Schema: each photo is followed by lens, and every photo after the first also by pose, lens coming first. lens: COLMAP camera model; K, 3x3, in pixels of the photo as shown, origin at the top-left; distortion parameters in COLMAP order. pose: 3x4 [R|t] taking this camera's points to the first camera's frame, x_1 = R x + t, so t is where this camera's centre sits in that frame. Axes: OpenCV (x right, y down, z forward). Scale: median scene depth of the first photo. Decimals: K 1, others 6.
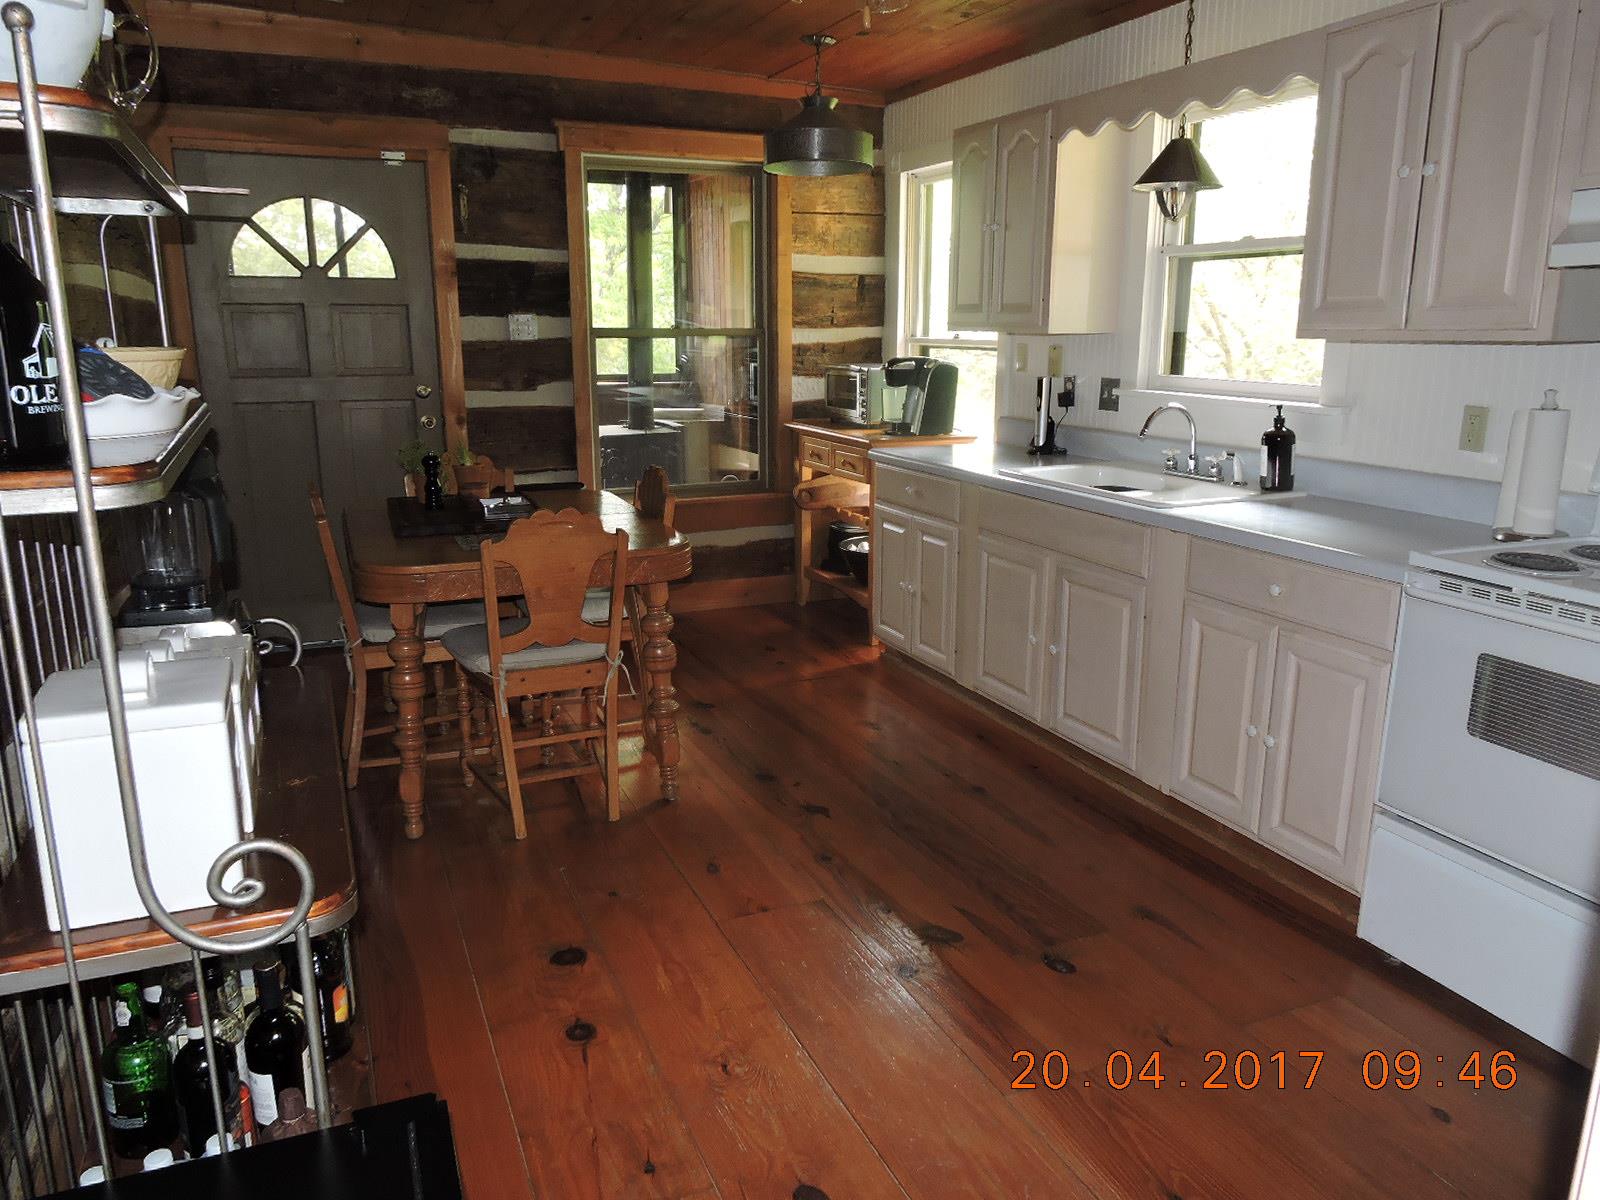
lens RADIAL K [[1163.9, 0, 800.1], [0, 1163.9, 602.4], [0, 0, 1]] dist [0.005448, 0.001140]
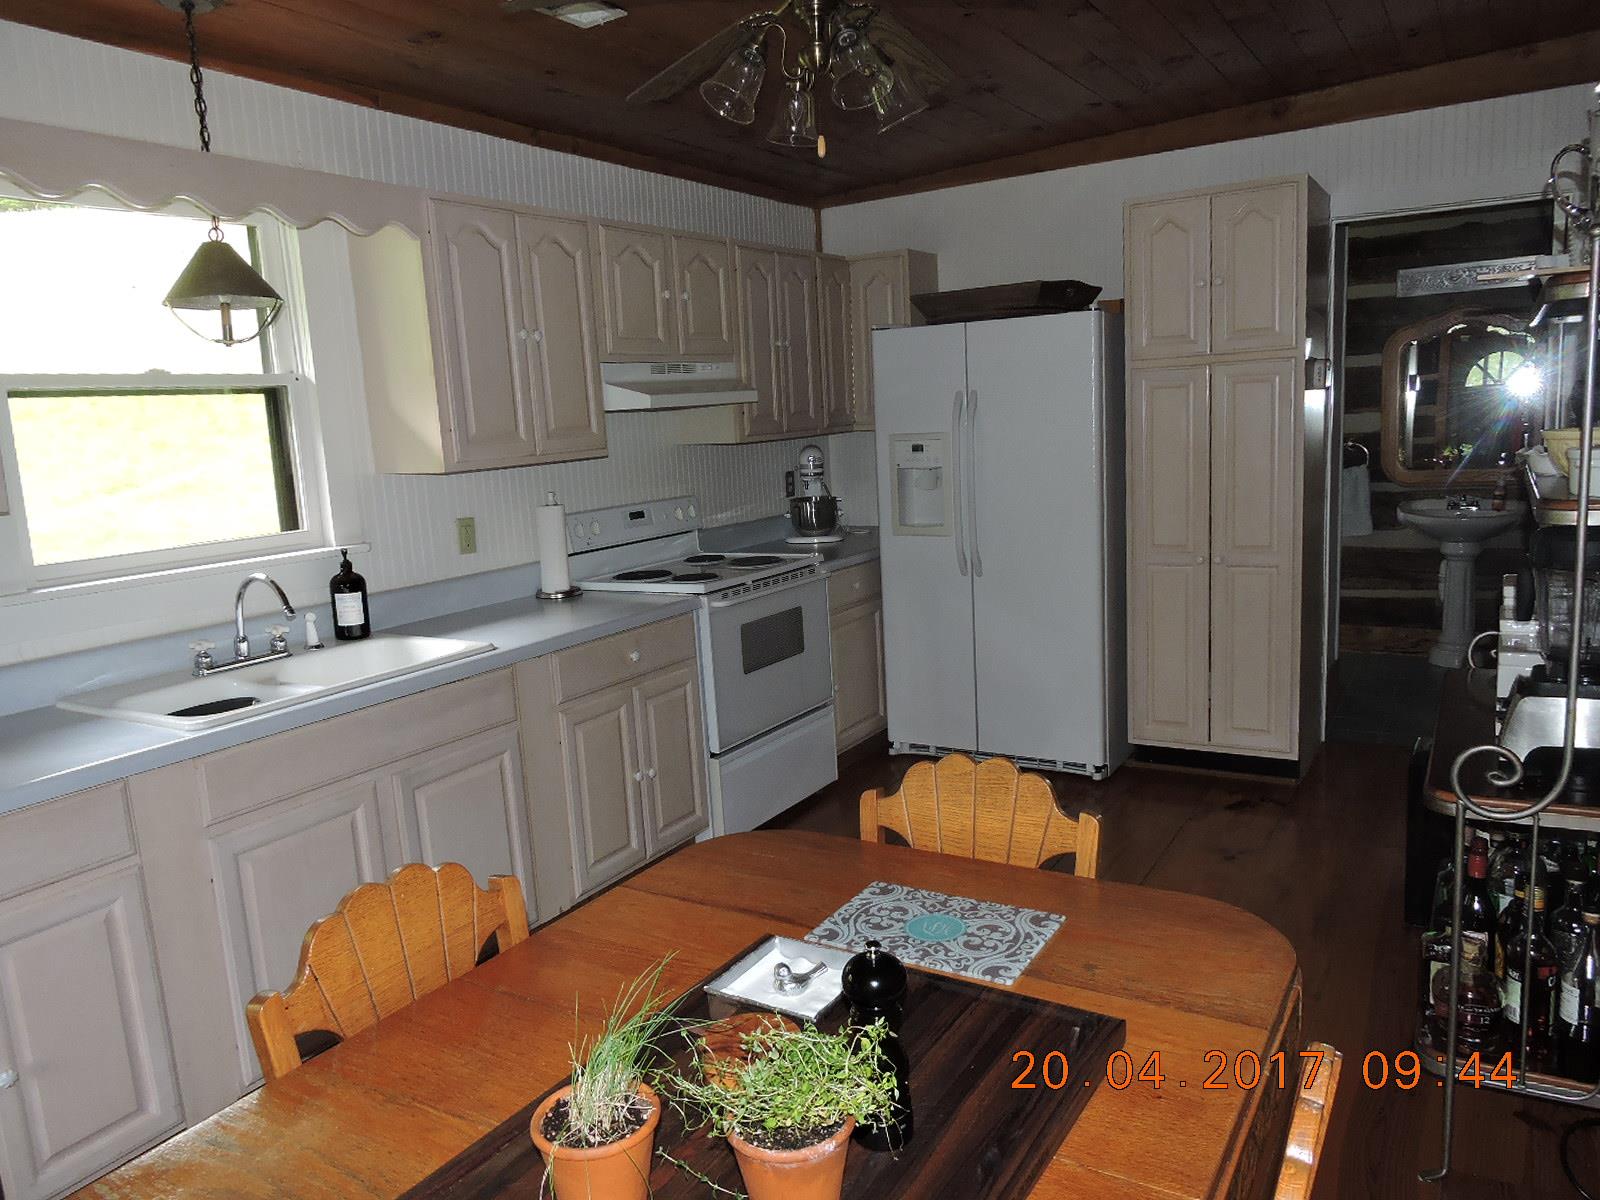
lens RADIAL K [[1163.9, 0, 800.3], [0, 1163.9, 603.6], [0, 0, 1]] dist [0.005448, 0.001140]
pose [[-0.578978, -0.102443, 0.808882, -0.687887], [0.244255, 0.924720, 0.291945, -0.377159], [-0.777897, 0.366603, -0.510371, 1.453083]]
